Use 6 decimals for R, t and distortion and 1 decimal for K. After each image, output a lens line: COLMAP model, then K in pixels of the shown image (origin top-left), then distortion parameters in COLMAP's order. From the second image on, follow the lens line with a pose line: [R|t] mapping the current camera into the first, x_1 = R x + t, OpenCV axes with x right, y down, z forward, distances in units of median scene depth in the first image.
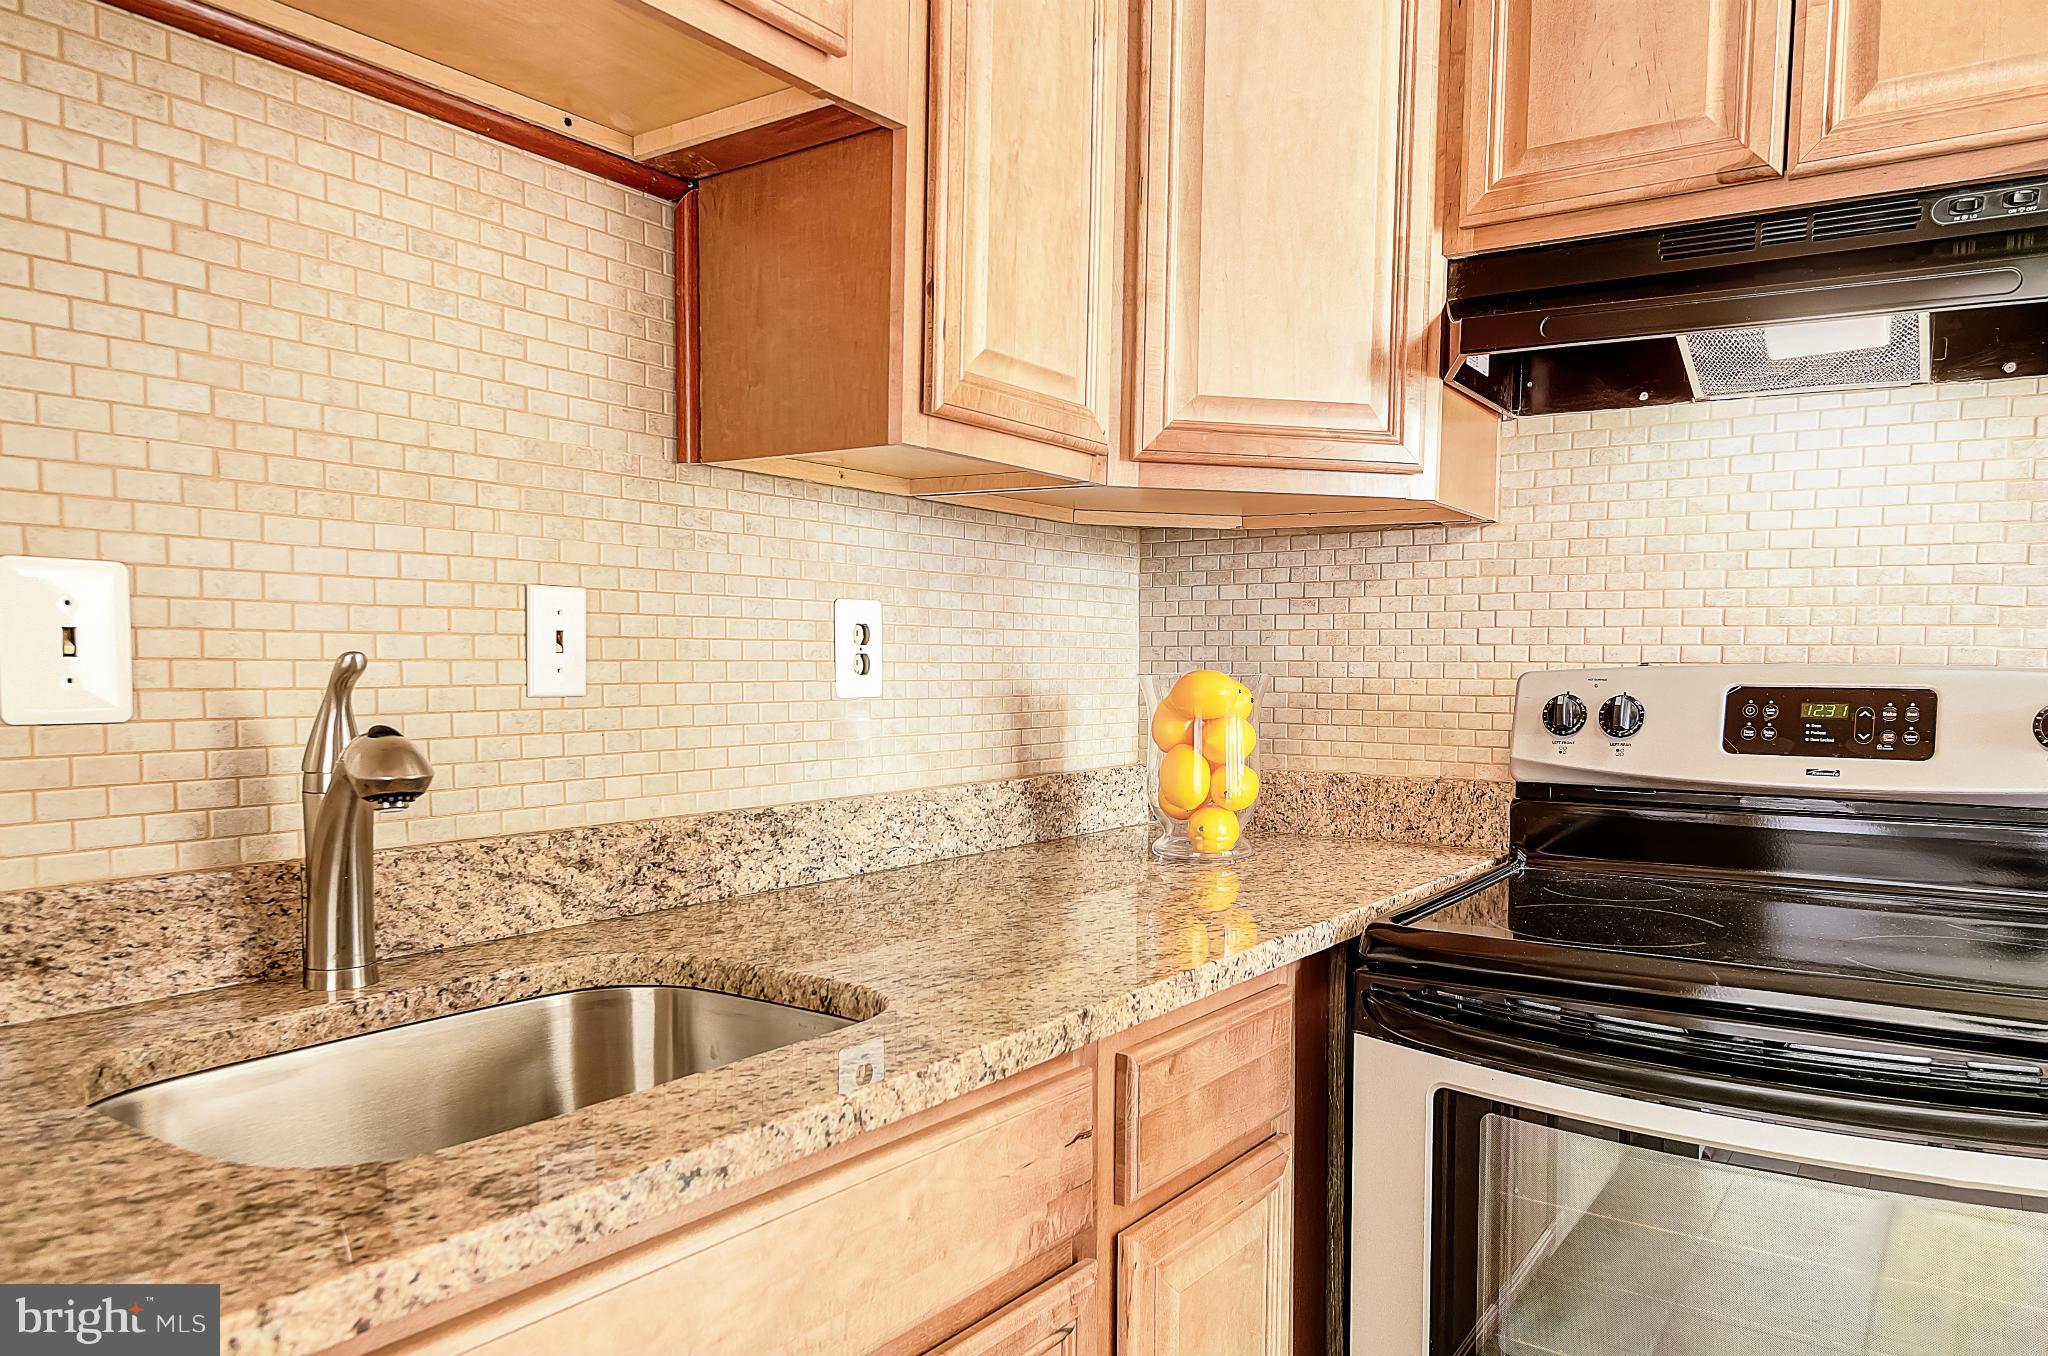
lens RADIAL K [[1491.5, 0, 980.0], [0, 1491.5, 738.7], [0, 0, 1]] dist [0.012212, -0.005400]
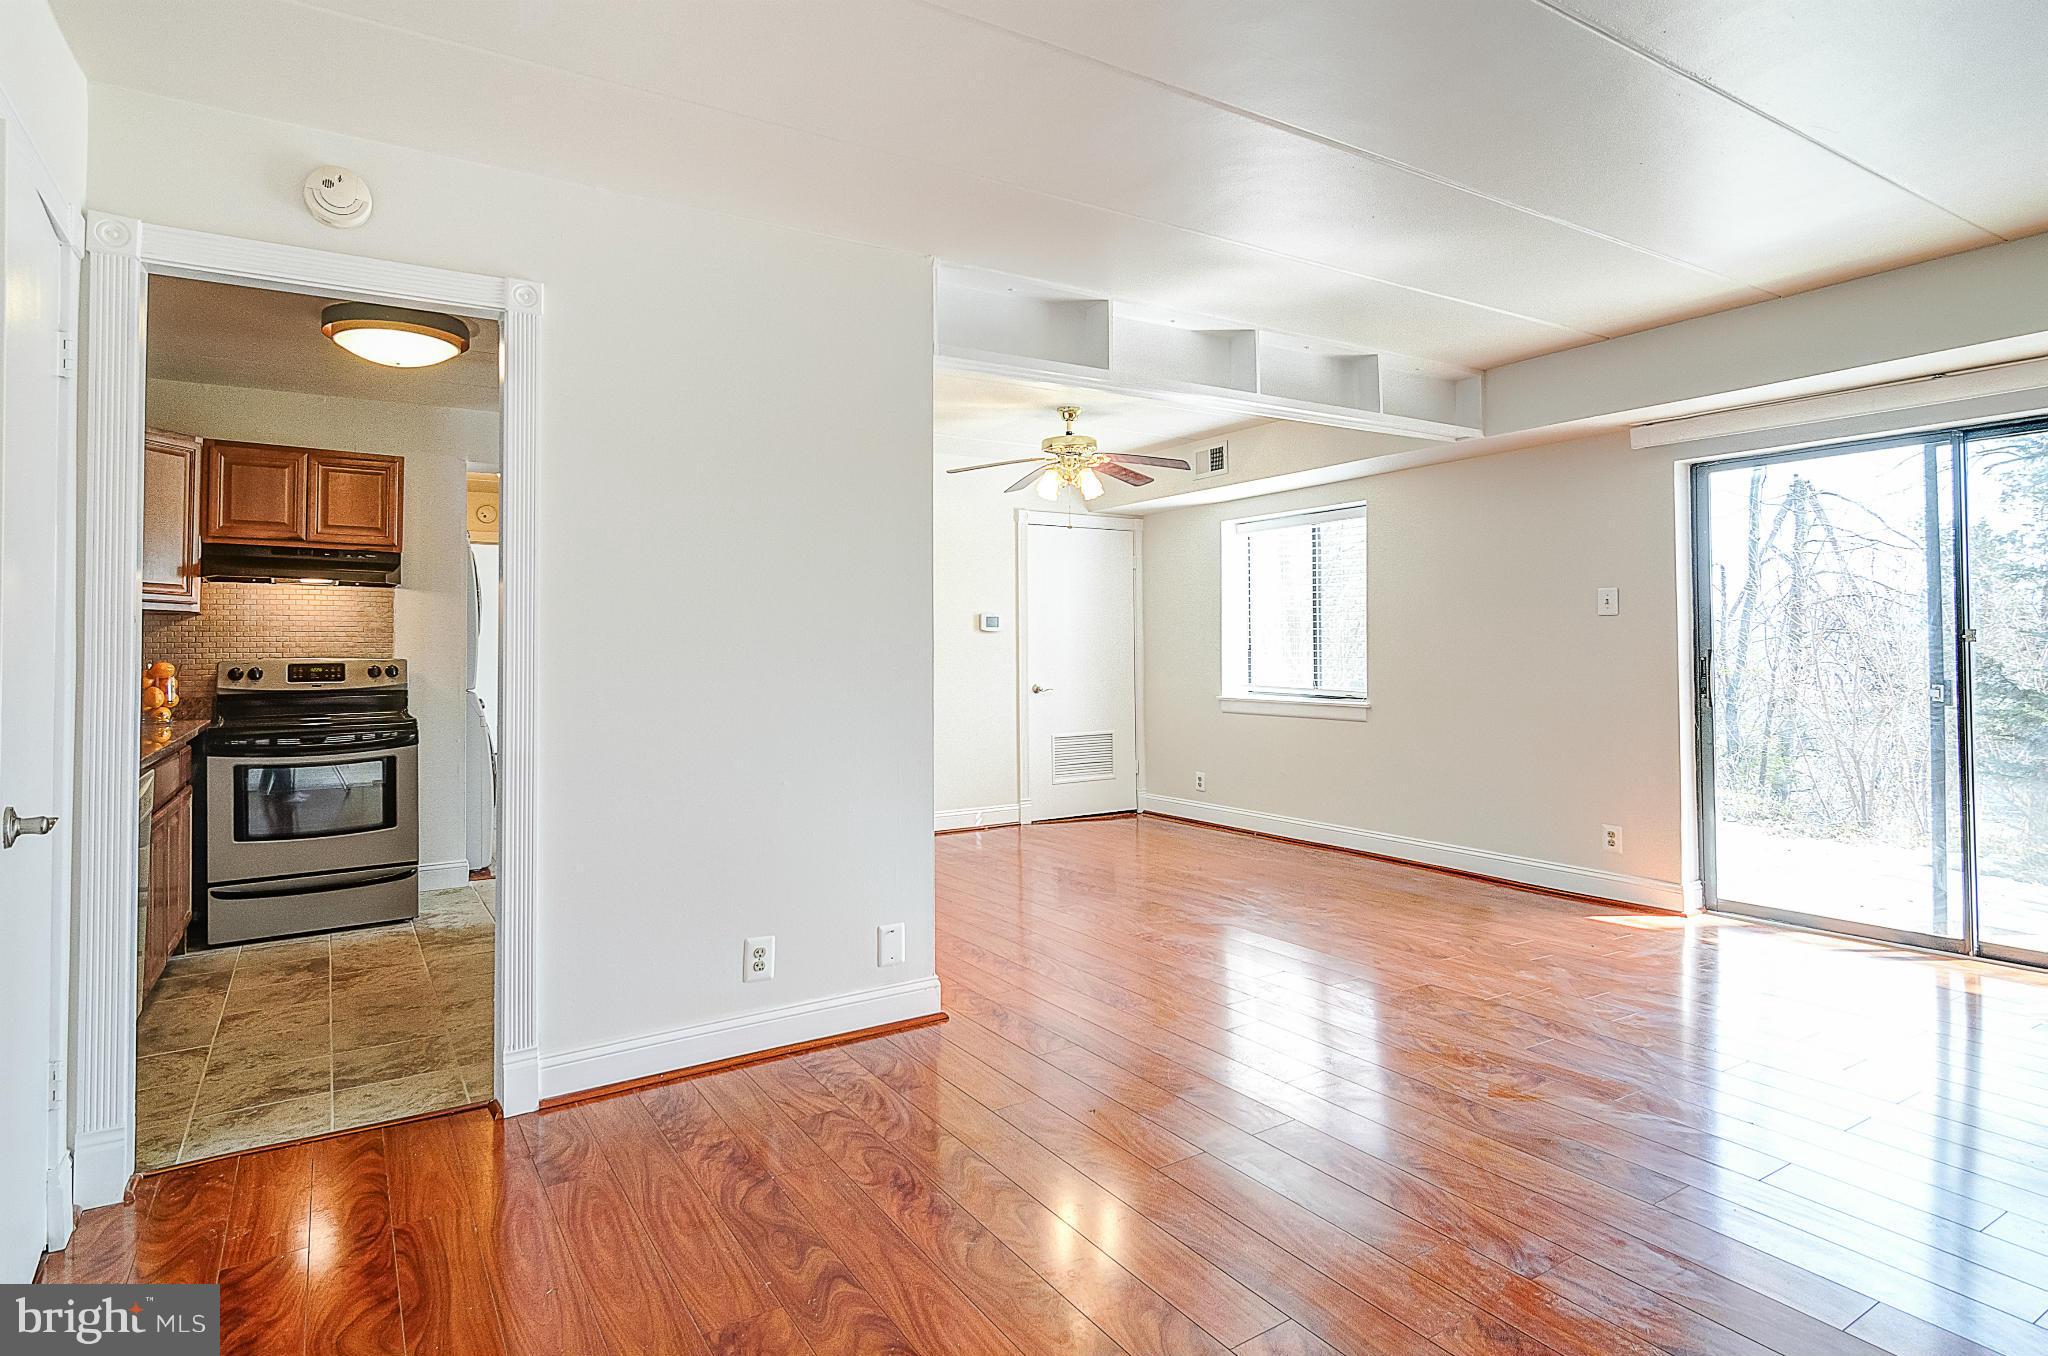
lens RADIAL K [[969.5, 0, 933.4], [0, 969.5, 634.5], [0, 0, 1]] dist [0.011123, 0.000744]
pose [[0.402362, 0.000768, 0.915480, -1.103079], [0.056844, 0.998049, -0.025820, 0.046309], [-0.913714, 0.062429, 0.401534, -1.480737]]
